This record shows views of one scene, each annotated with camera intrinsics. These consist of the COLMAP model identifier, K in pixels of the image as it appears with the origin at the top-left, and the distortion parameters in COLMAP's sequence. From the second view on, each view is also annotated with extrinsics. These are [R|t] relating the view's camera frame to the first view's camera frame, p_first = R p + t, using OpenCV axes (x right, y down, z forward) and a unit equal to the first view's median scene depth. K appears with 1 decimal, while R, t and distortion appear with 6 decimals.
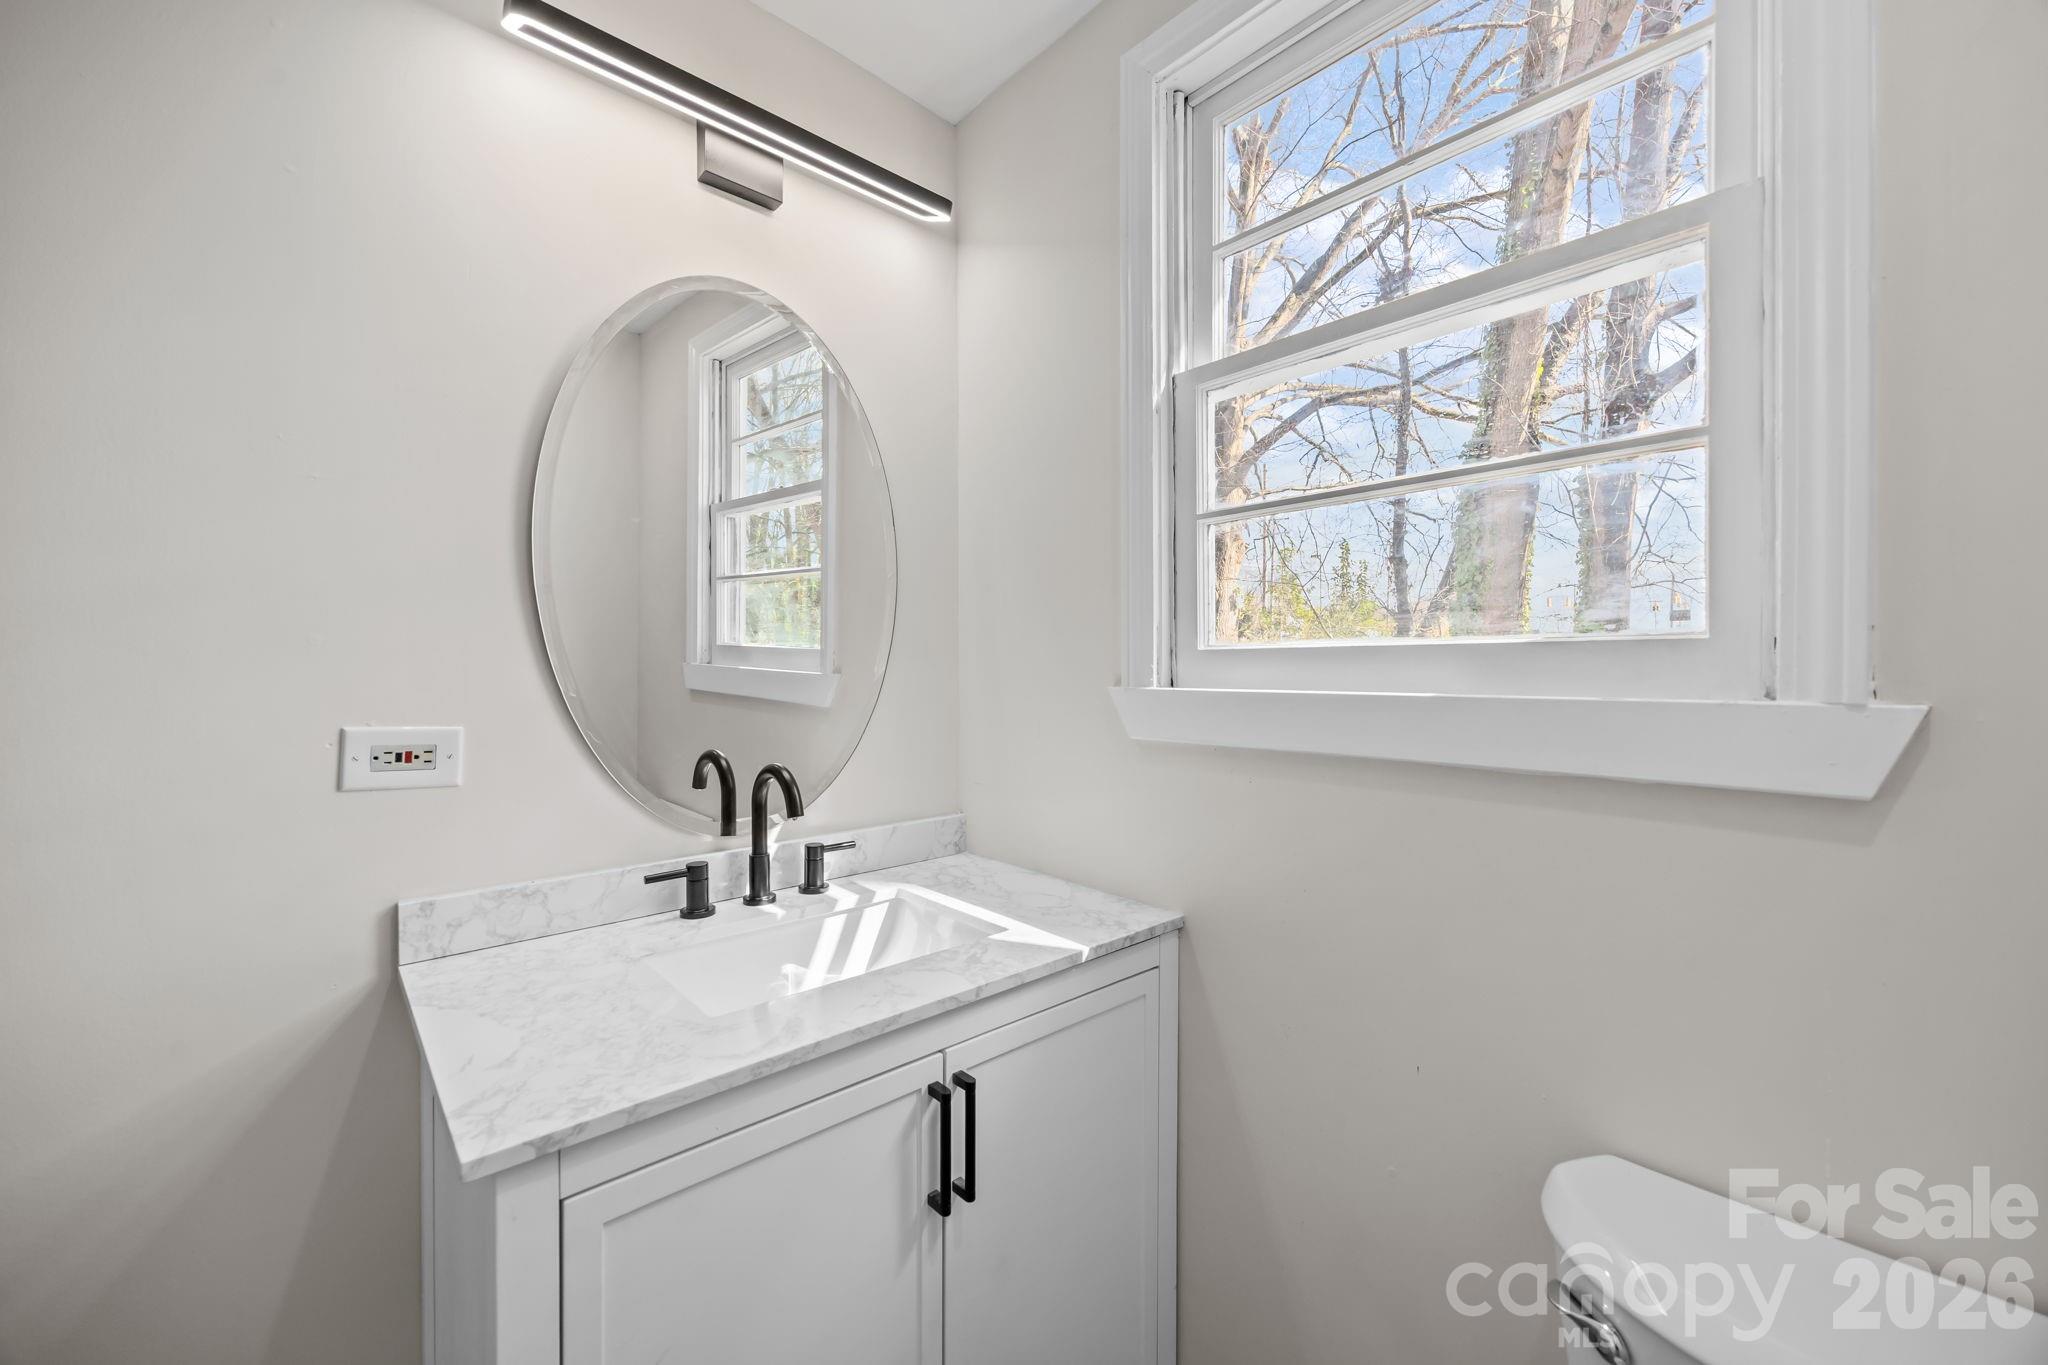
lens RADIAL K [[791.4, 0, 1026.3], [0, 791.4, 670.0], [0, 0, 1]] dist [0.001010, 0.000037]
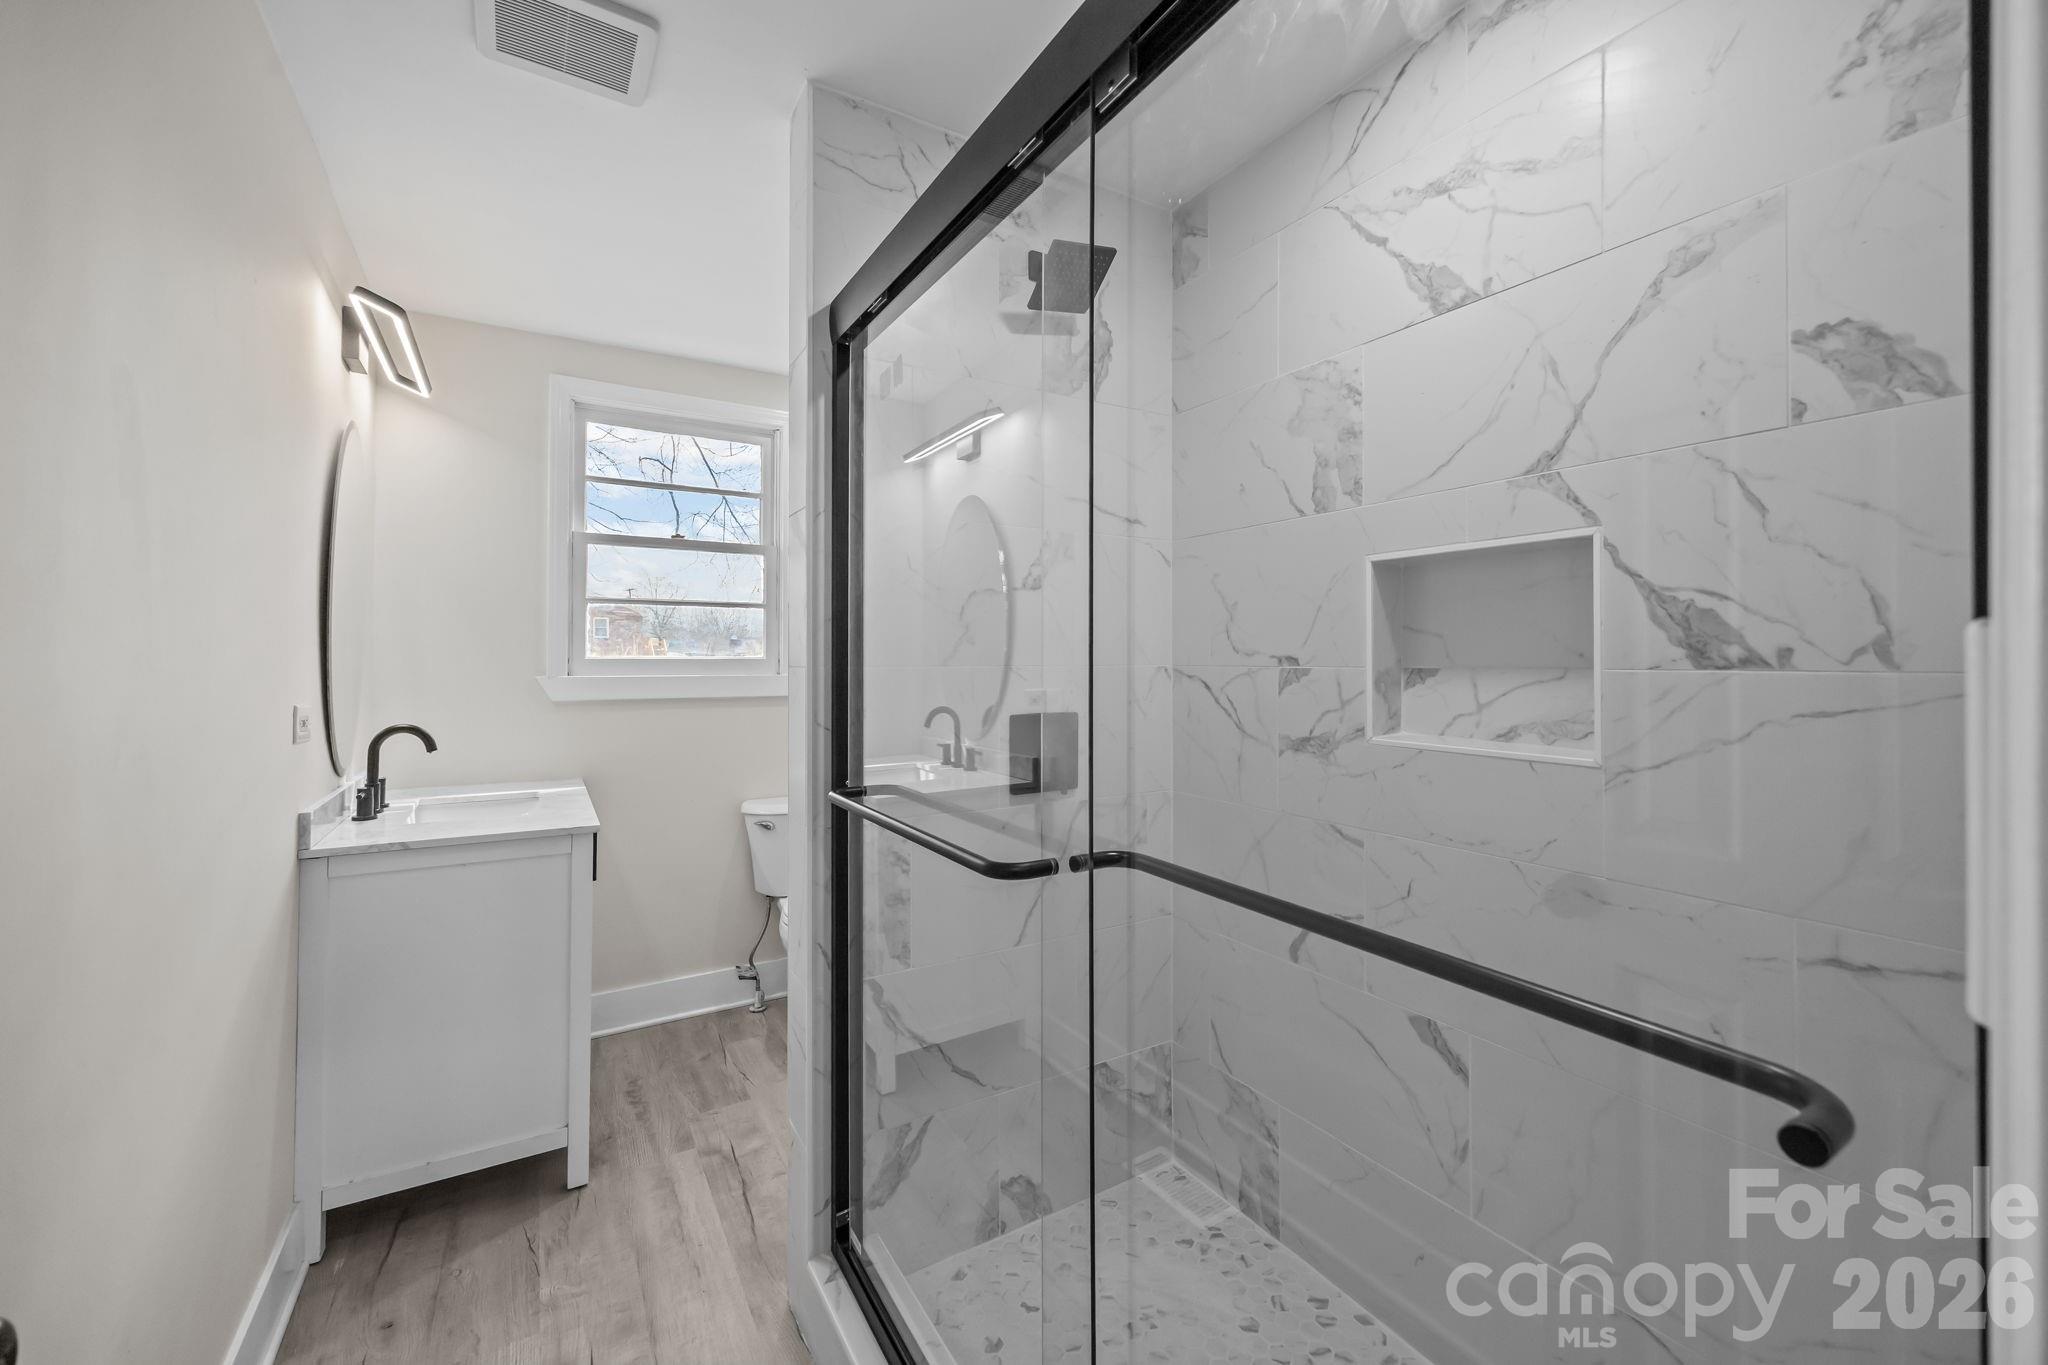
lens RADIAL K [[791.4, 0, 1024.3], [0, 791.4, 668.0], [0, 0, 1]] dist [0.001010, 0.000037]
pose [[0.190809, -0.003619, 0.981620, -1.711358], [0.003202, 0.999990, 0.003064, -0.002297], [-0.981622, 0.002558, 0.190819, -0.619384]]
